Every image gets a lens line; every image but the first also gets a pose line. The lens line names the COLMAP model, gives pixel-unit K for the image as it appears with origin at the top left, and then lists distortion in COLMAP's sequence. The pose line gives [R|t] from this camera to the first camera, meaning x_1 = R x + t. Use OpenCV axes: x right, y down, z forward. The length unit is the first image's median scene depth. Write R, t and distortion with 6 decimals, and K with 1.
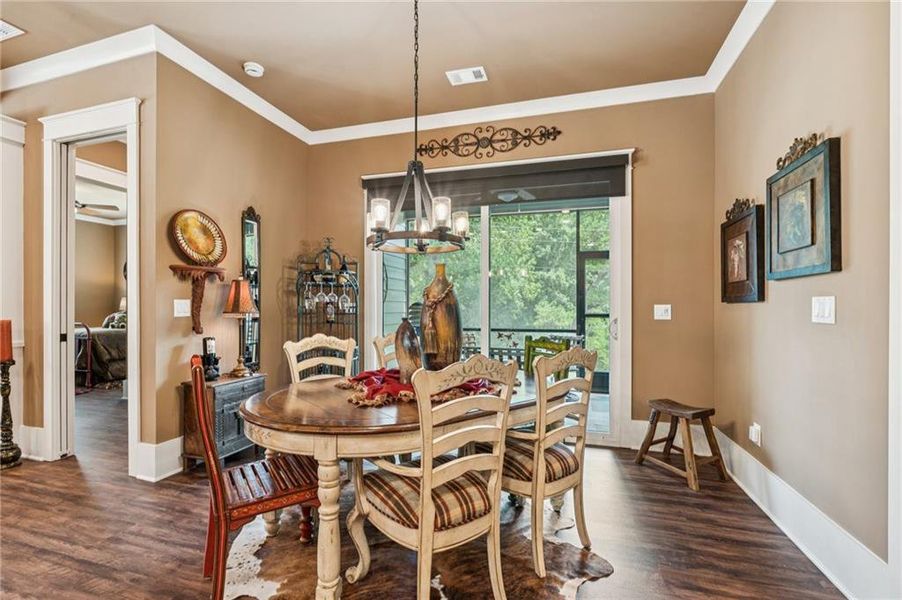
lens RADIAL K [[400.9, 0, 449.5], [0, 400.9, 303.3], [0, 0, 1]] dist [0.001377, 0.000636]
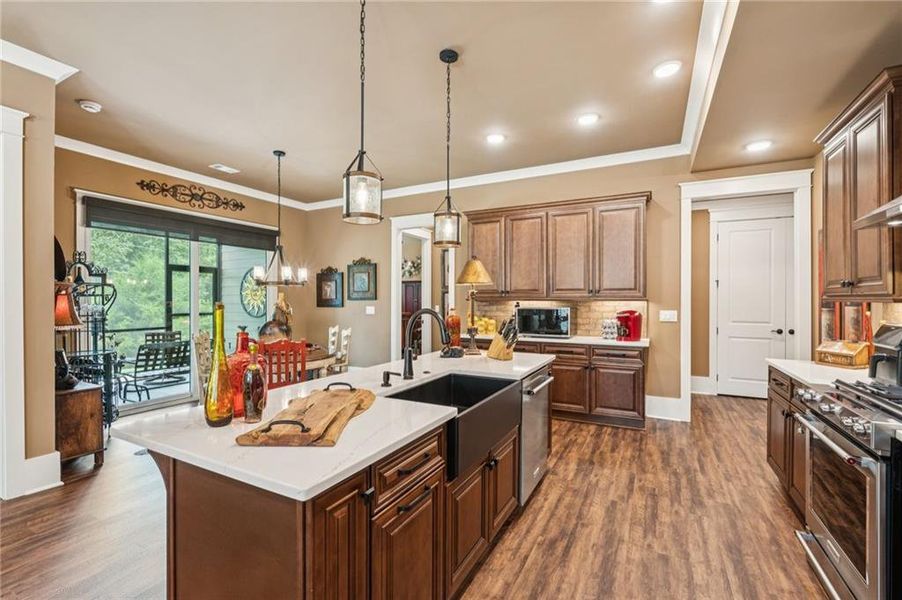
lens RADIAL K [[388.7, 0, 457.2], [0, 388.7, 301.2], [0, 0, 1]] dist [-0.003152, -0.000104]
pose [[0.168404, -0.005001, 0.985705, -1.133057], [-0.008084, 0.999946, 0.006455, -0.044968], [-0.985685, -0.009055, 0.168355, -0.155861]]
